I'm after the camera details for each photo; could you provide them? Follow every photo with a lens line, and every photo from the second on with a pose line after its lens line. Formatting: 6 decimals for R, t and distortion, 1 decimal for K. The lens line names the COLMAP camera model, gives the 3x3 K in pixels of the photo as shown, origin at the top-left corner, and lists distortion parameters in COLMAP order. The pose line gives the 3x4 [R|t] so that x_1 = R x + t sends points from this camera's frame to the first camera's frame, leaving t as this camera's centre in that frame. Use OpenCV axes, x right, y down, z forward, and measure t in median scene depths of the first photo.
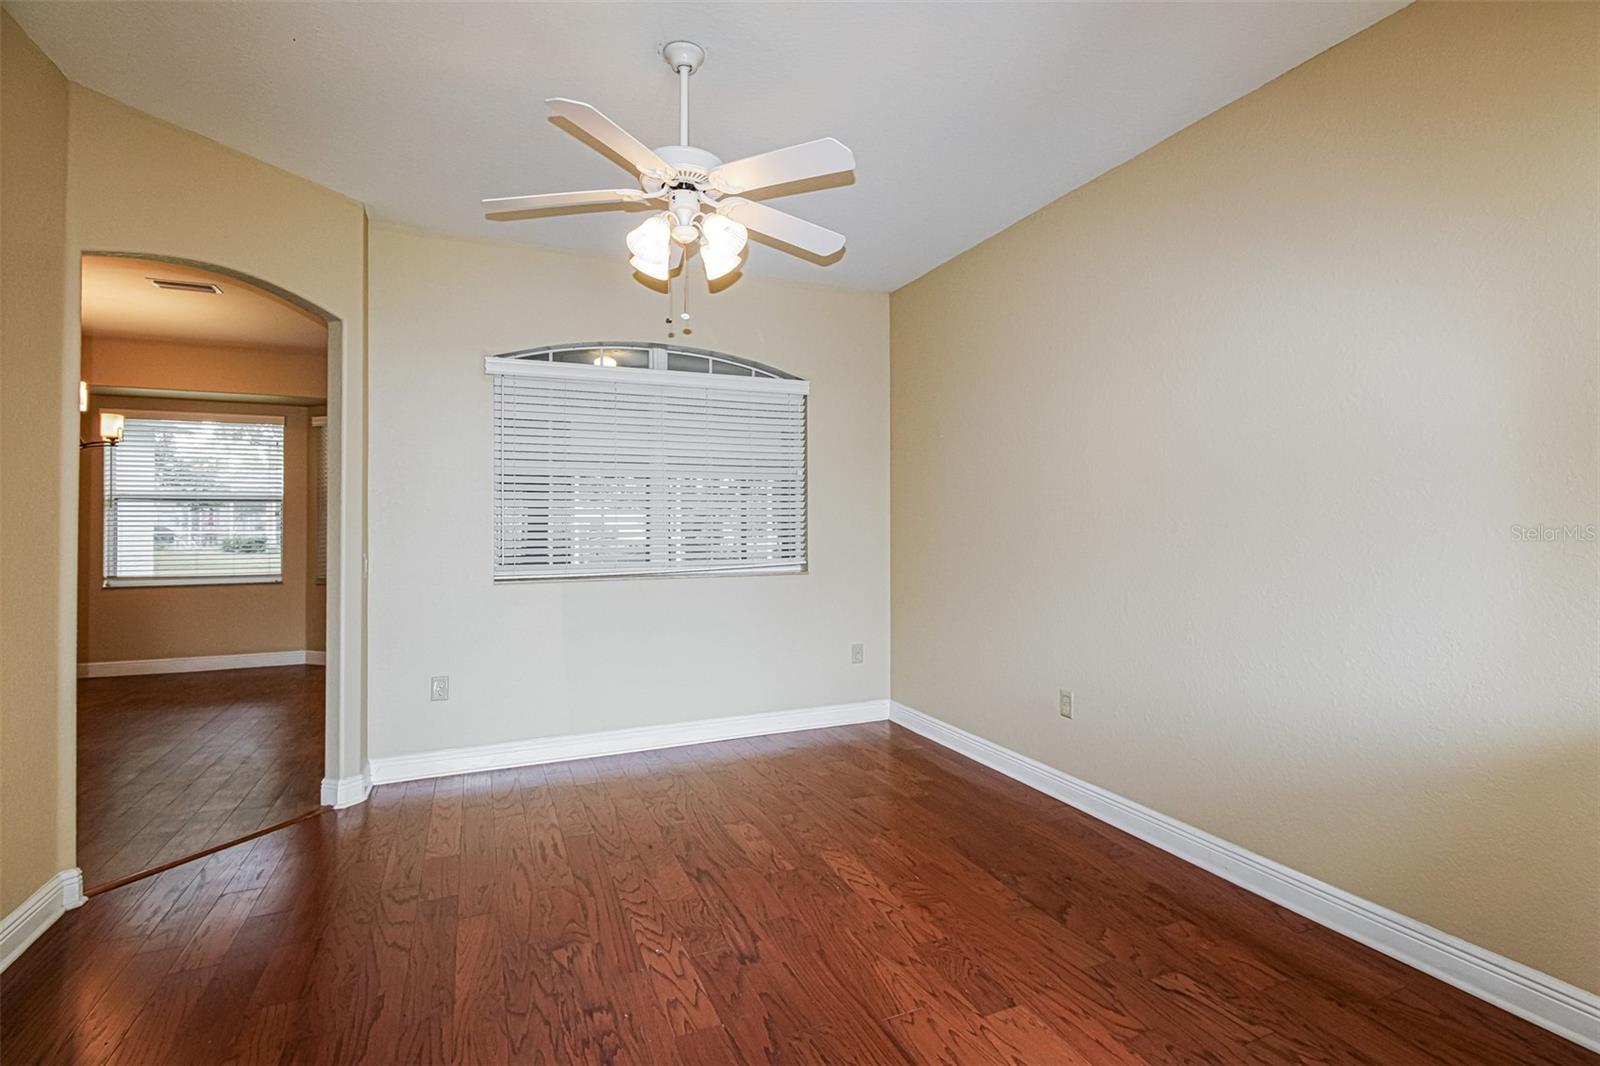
lens RADIAL K [[765.3, 0, 829.5], [0, 765.3, 511.1], [0, 0, 1]] dist [-0.000425, -0.000830]
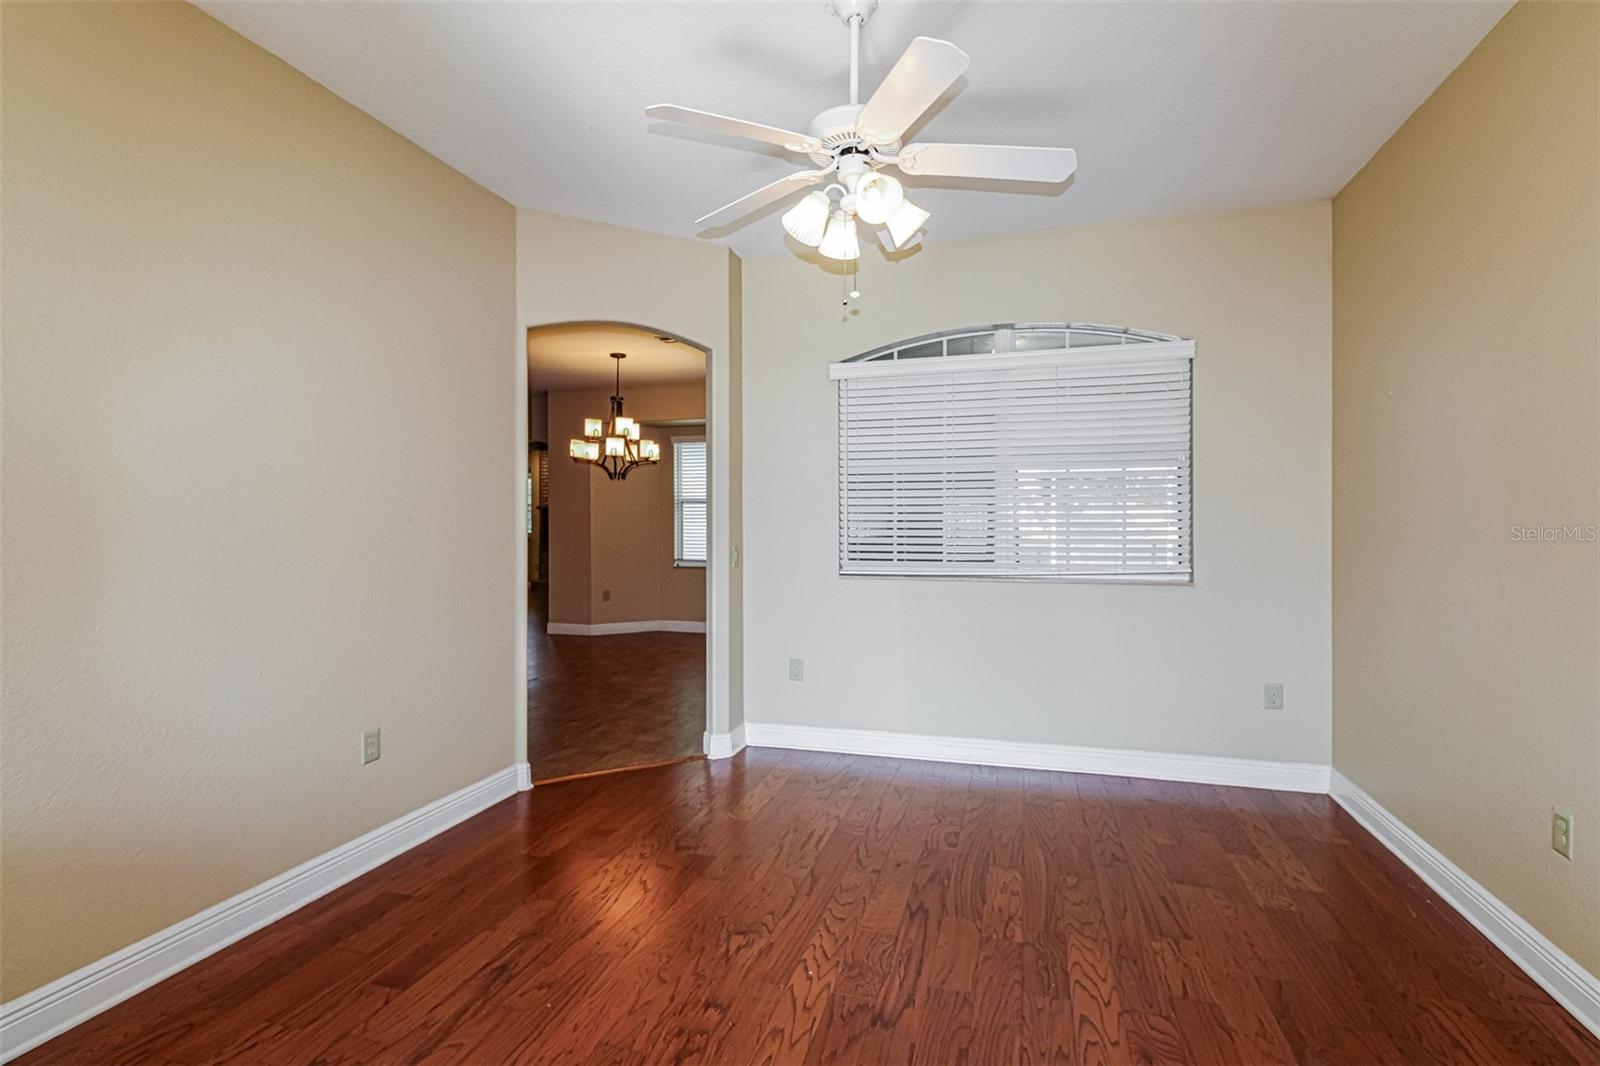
lens RADIAL K [[775.7, 0, 807.9], [0, 775.7, 523.9], [0, 0, 1]] dist [0.029272, -0.021307]
pose [[0.759183, 0.004739, -0.650859, 0.324841], [0.009041, 0.999800, 0.017825, 0.000925], [0.650814, -0.019417, 0.758989, 0.222795]]
